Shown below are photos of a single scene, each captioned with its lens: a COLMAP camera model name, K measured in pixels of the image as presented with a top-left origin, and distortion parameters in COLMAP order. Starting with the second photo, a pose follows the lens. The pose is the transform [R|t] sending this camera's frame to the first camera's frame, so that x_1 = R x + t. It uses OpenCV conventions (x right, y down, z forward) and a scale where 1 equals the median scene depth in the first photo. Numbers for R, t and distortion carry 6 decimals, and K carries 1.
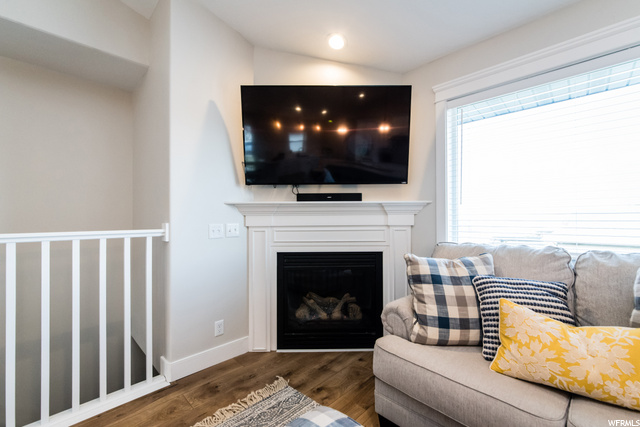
lens RADIAL K [[235.5, 0, 317.3], [0, 235.5, 217.2], [0, 0, 1]] dist [0.001135, 0.000044]
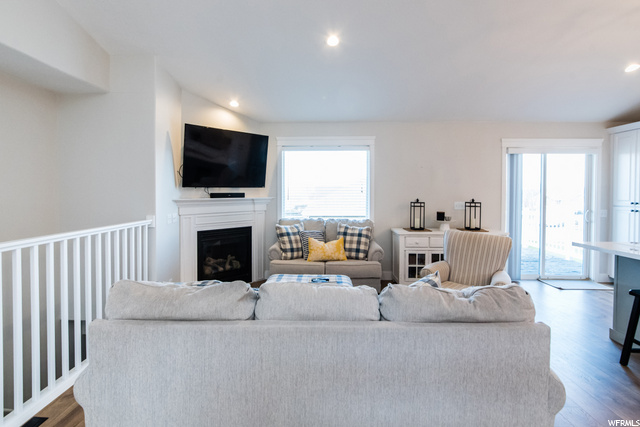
lens RADIAL K [[312.1, 0, 299.4], [0, 312.1, 199.8], [0, 0, 1]] dist [-0.000489, 0.000092]
pose [[0.697612, -0.009095, 0.716418, -1.271919], [-0.014225, 0.999547, 0.026541, -0.128202], [-0.716334, -0.028707, 0.697167, -0.968445]]
